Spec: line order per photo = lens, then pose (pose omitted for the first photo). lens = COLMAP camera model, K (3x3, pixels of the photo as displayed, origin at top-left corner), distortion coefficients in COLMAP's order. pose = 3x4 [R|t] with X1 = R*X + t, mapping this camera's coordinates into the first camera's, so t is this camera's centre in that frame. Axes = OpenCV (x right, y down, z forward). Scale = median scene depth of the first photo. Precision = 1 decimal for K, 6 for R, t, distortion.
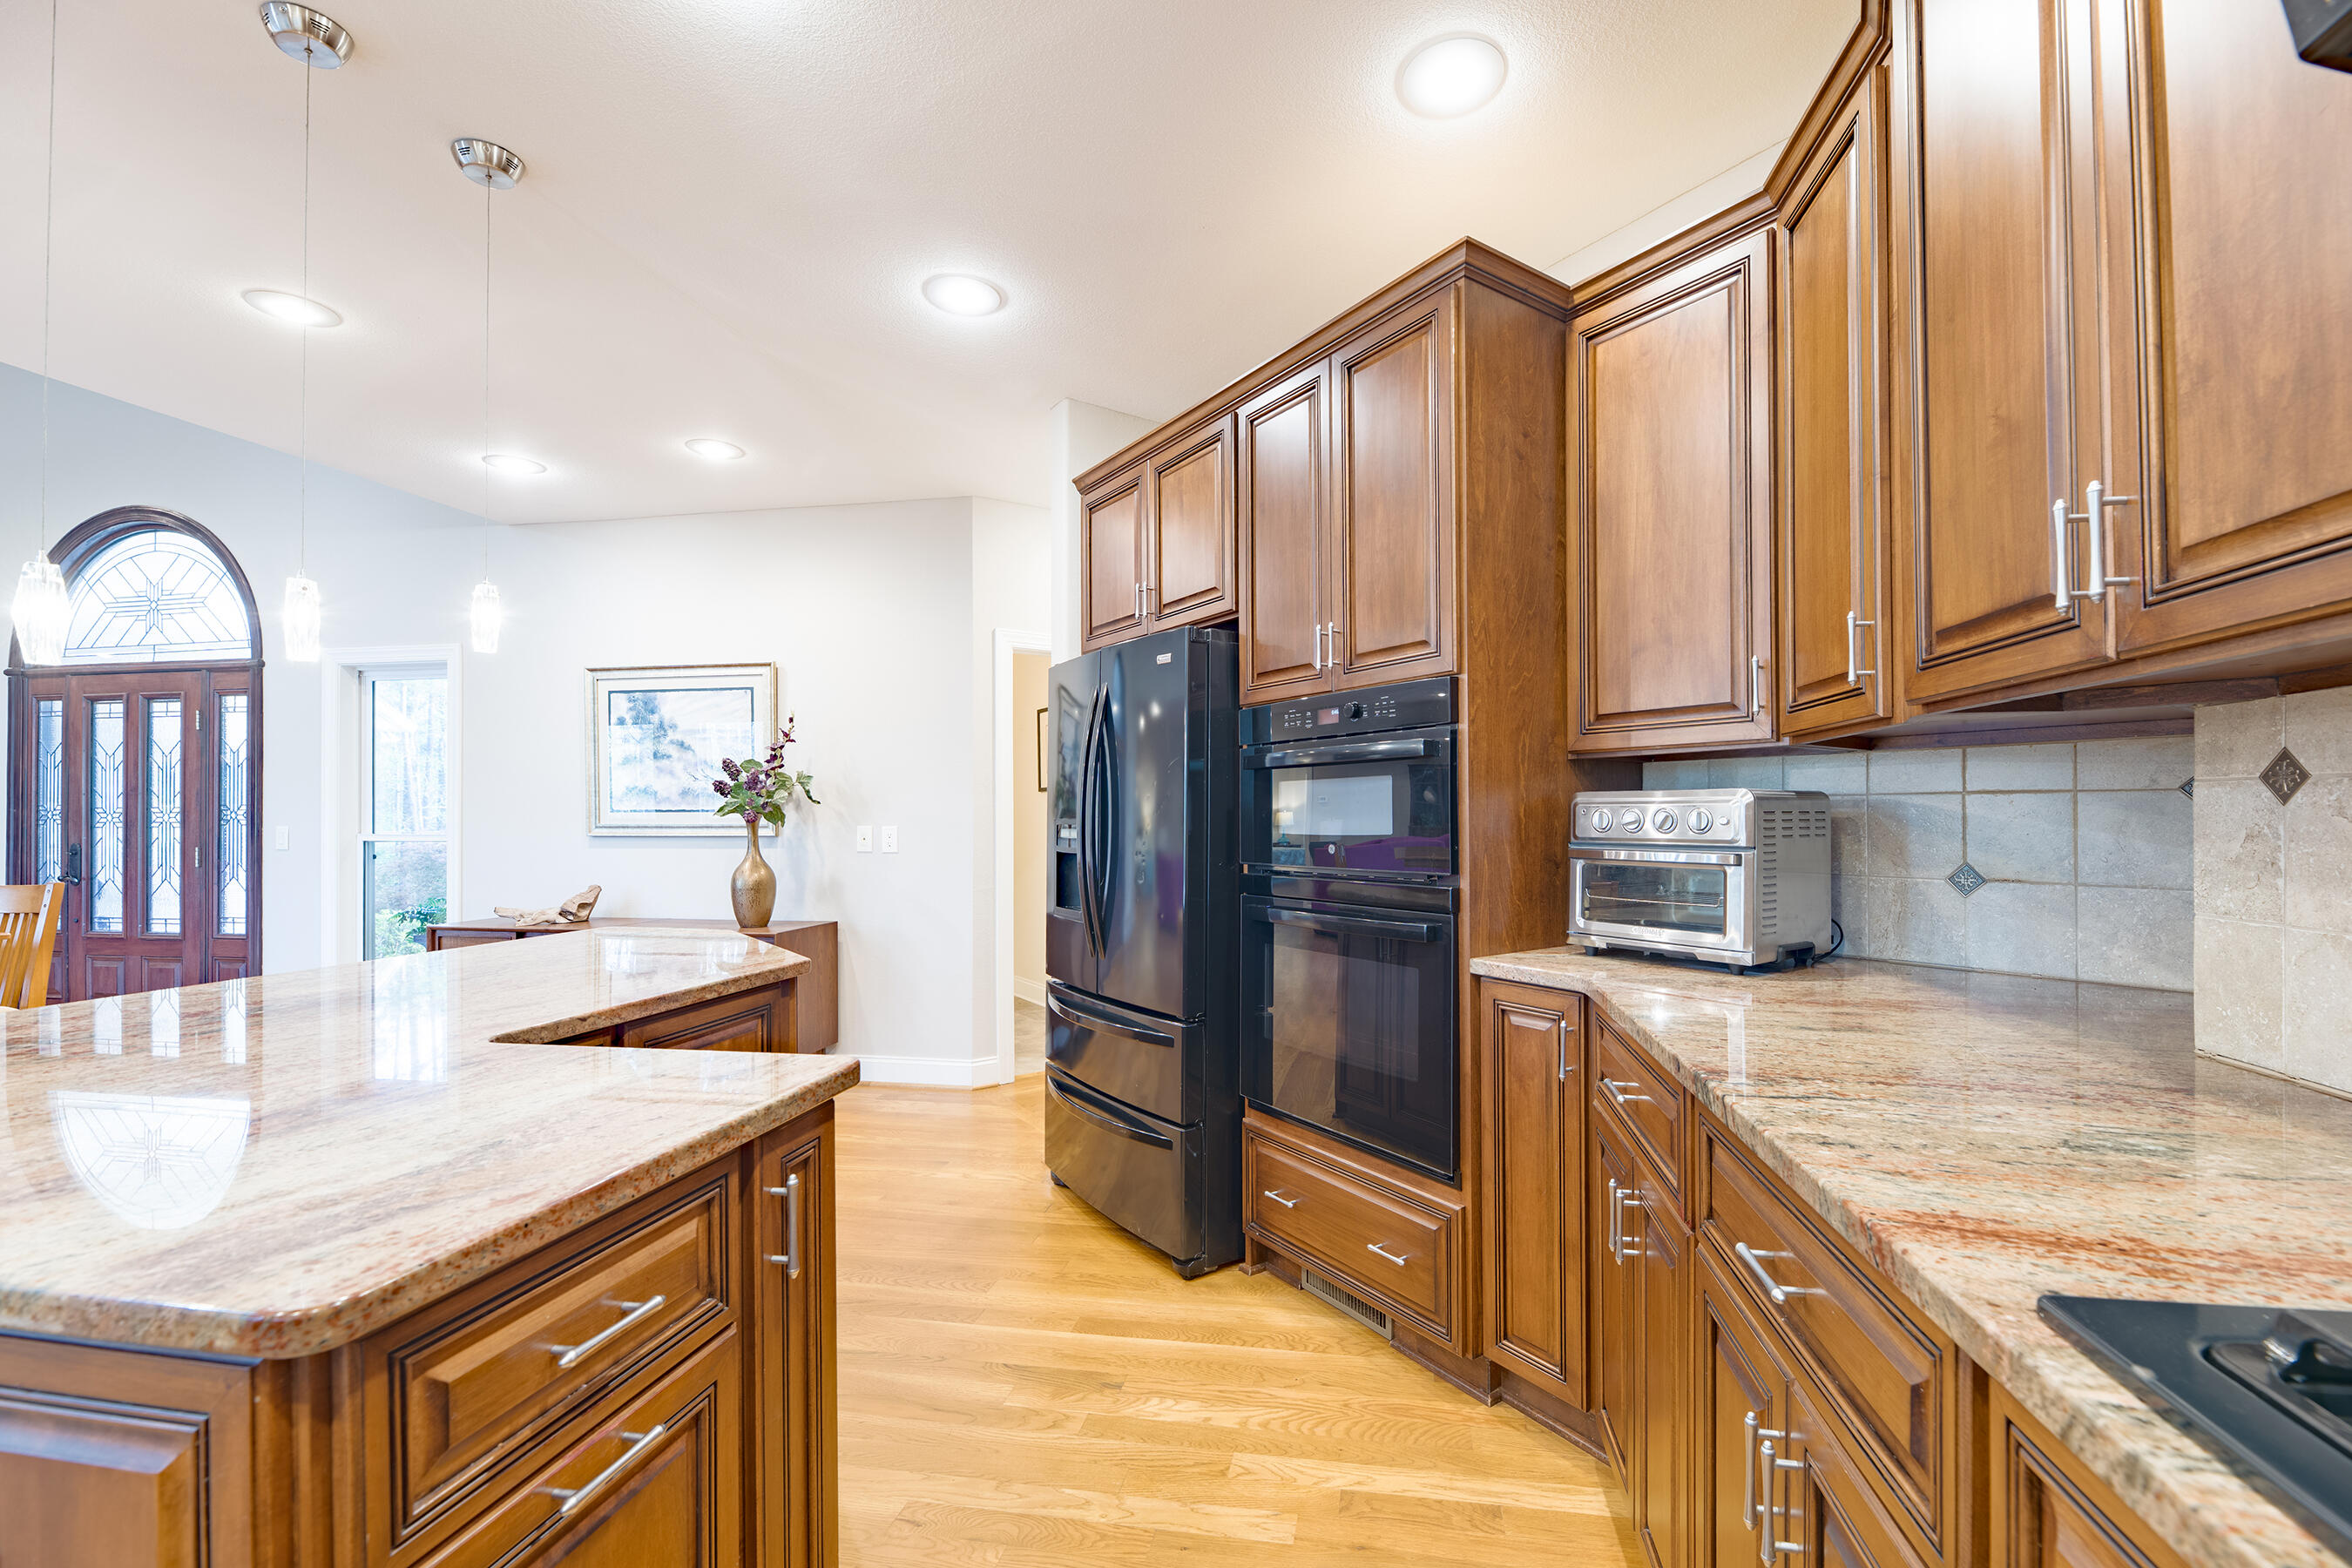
lens RADIAL K [[979.6, 0, 1234.3], [0, 979.6, 810.4], [0, 0, 1]] dist [-0.000700, -0.000172]
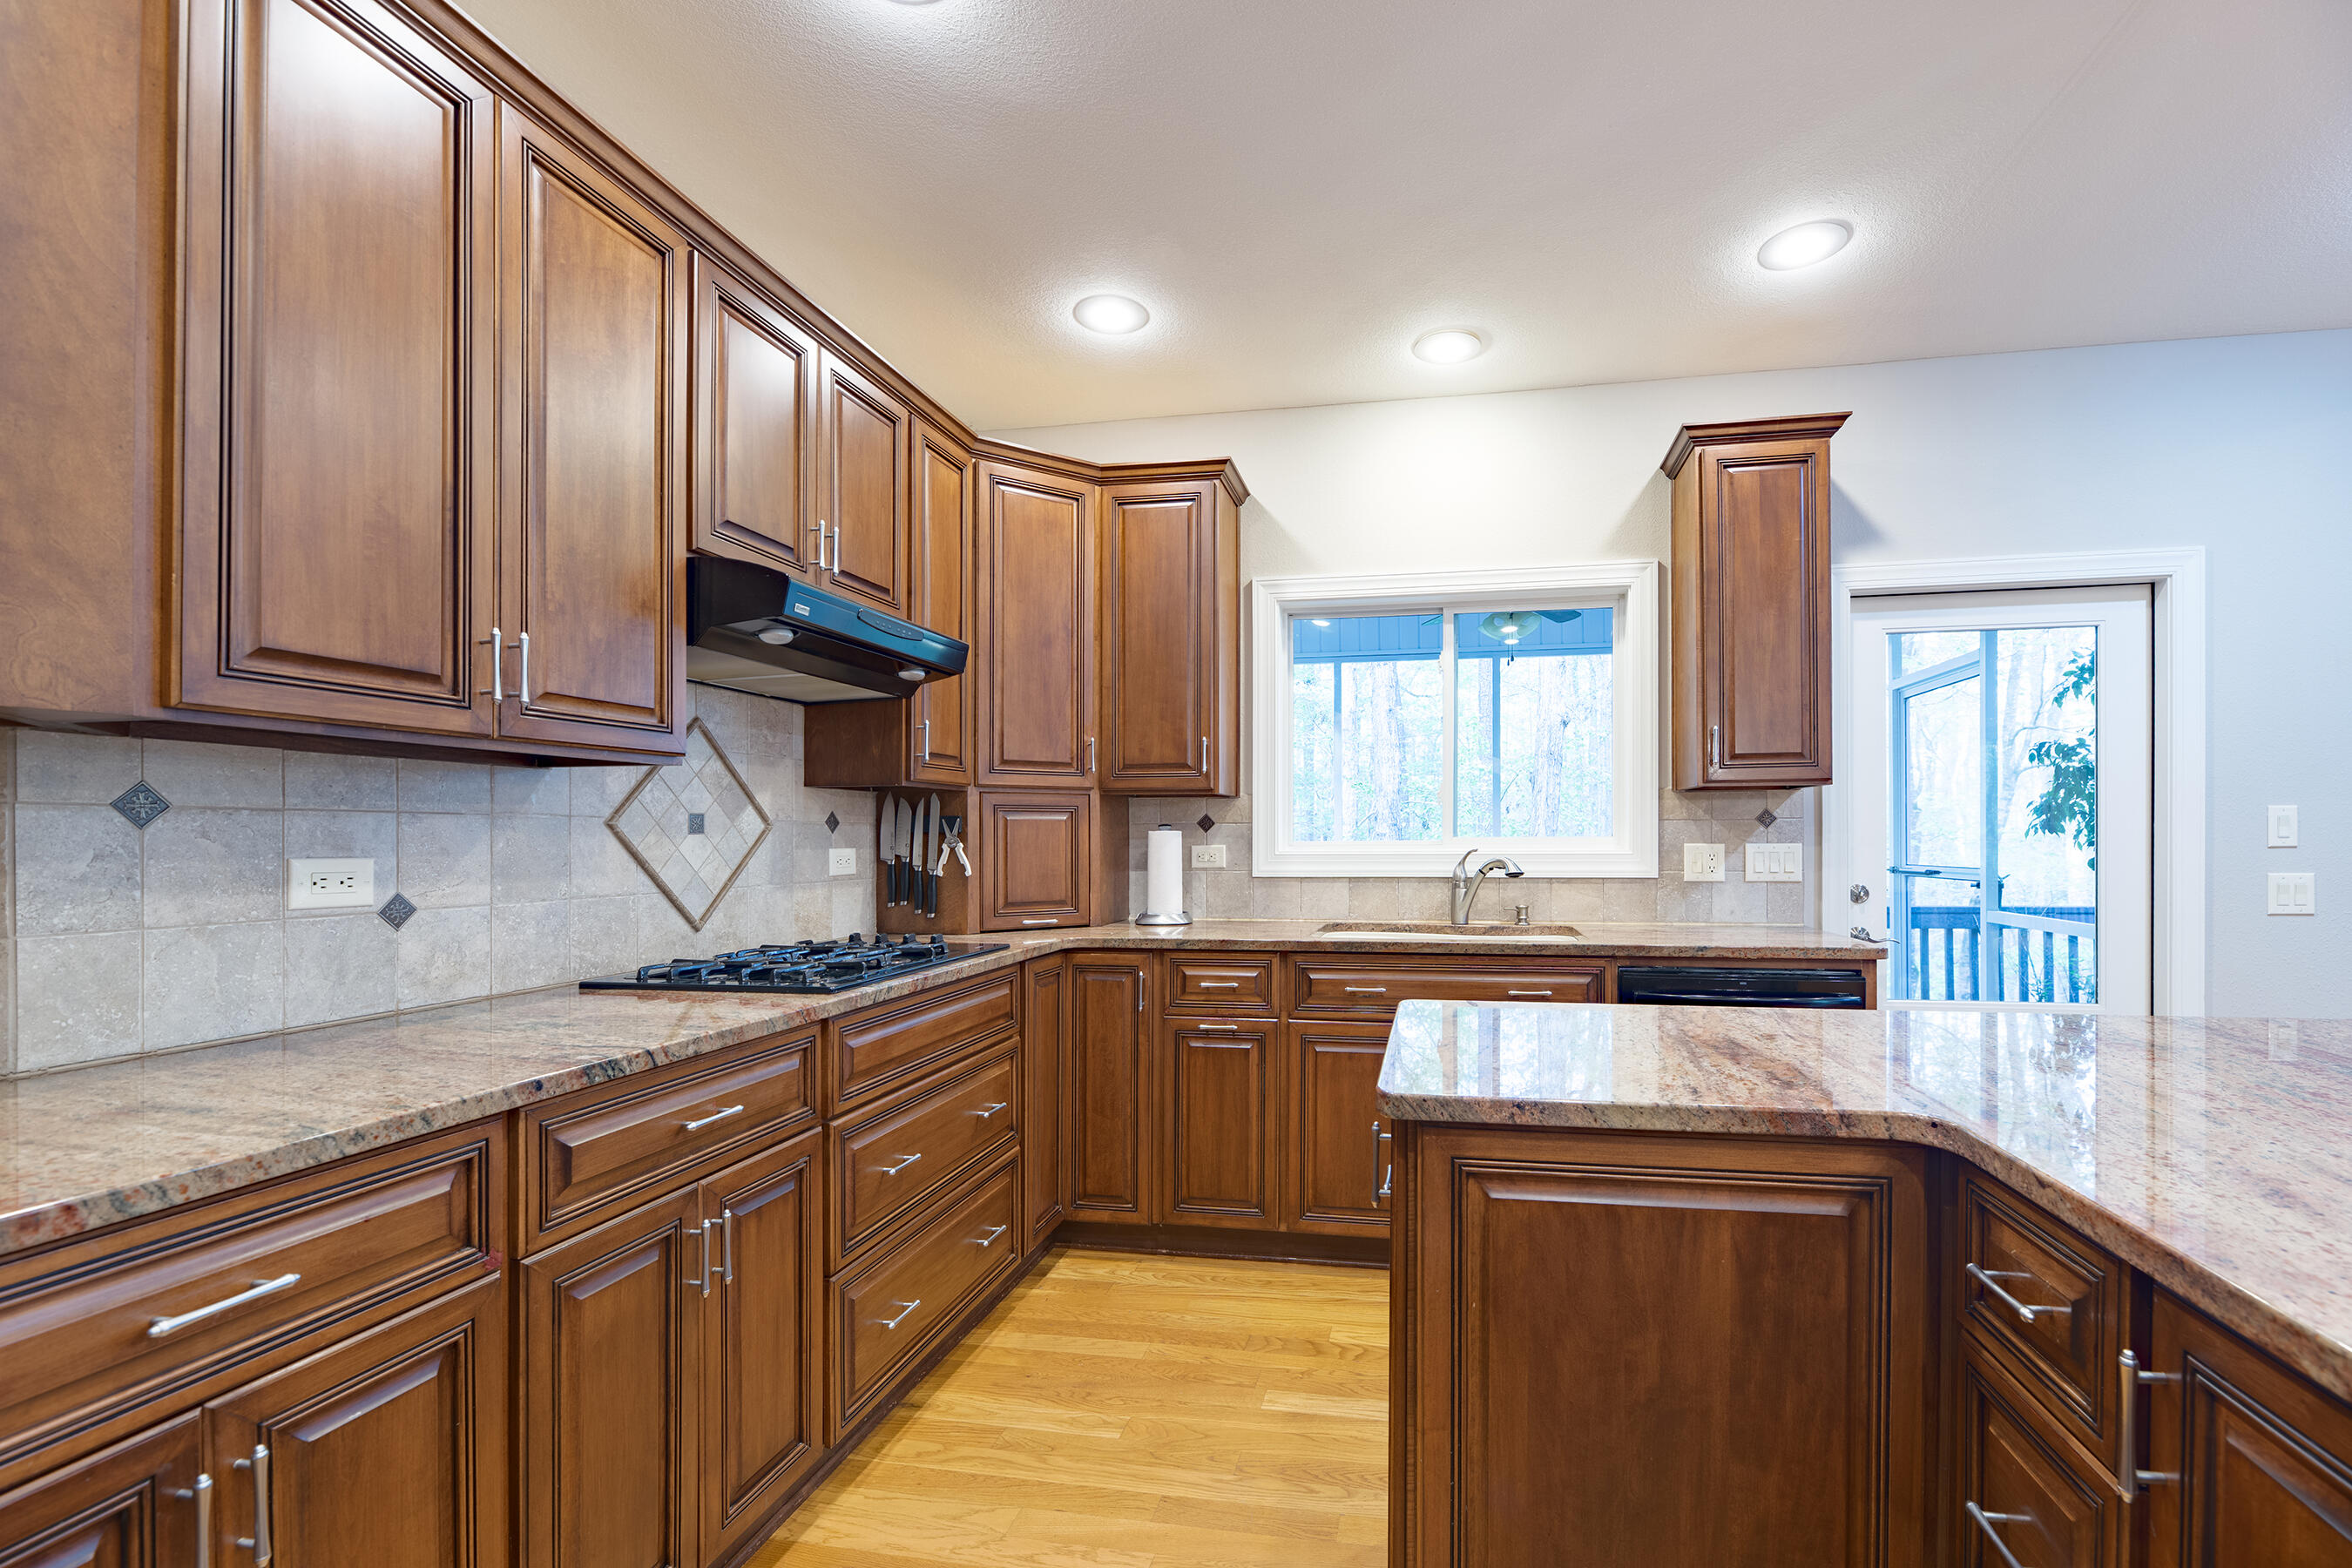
lens RADIAL K [[994.6, 0, 1289.1], [0, 994.6, 830.0], [0, 0, 1]] dist [-0.003779, -0.001313]
pose [[-0.999950, 0.009370, -0.003392, -0.209793], [0.009414, 0.999869, -0.013194, 0.015393], [0.003268, -0.013226, -0.999907, 1.374789]]
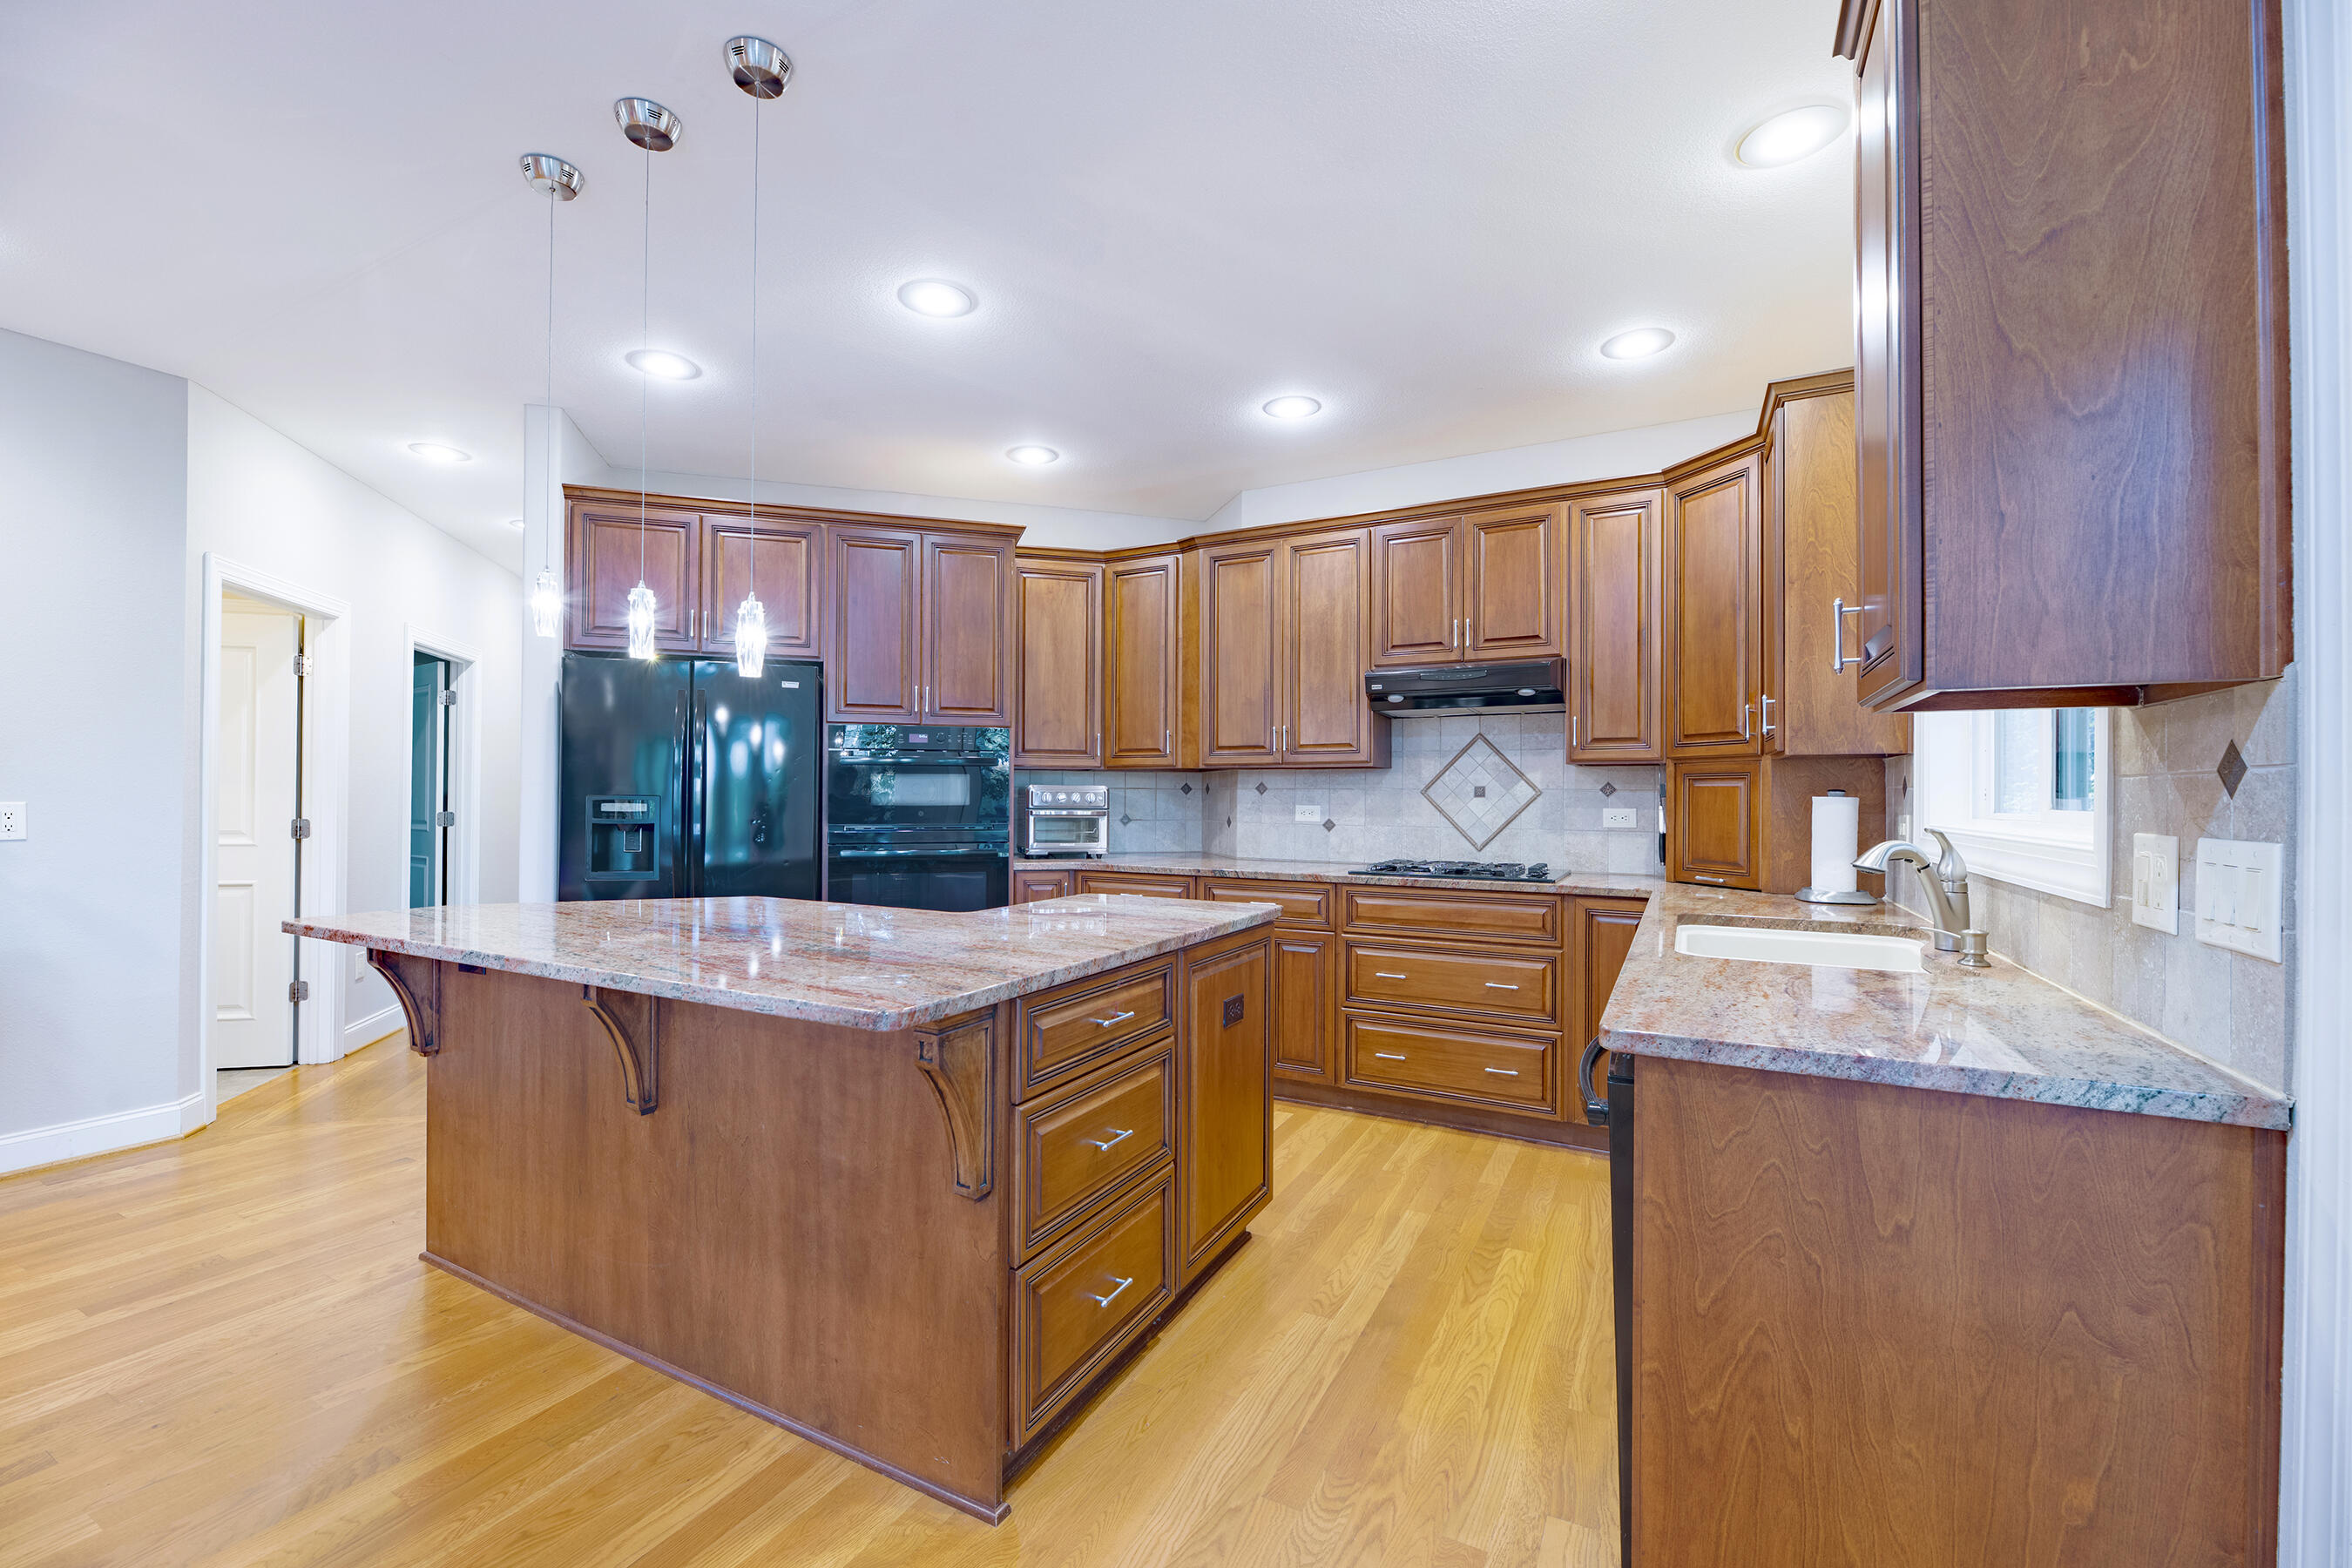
lens RADIAL K [[985.0, 0, 1176.0], [0, 985.0, 784.0], [0, 0, 1]] dist [-0.001434, -0.000565]
pose [[0.325936, 0.018456, 0.945212, -1.917652], [-0.013932, 0.999795, -0.014718, 0.008501], [-0.945289, -0.008371, 0.326126, -0.027699]]
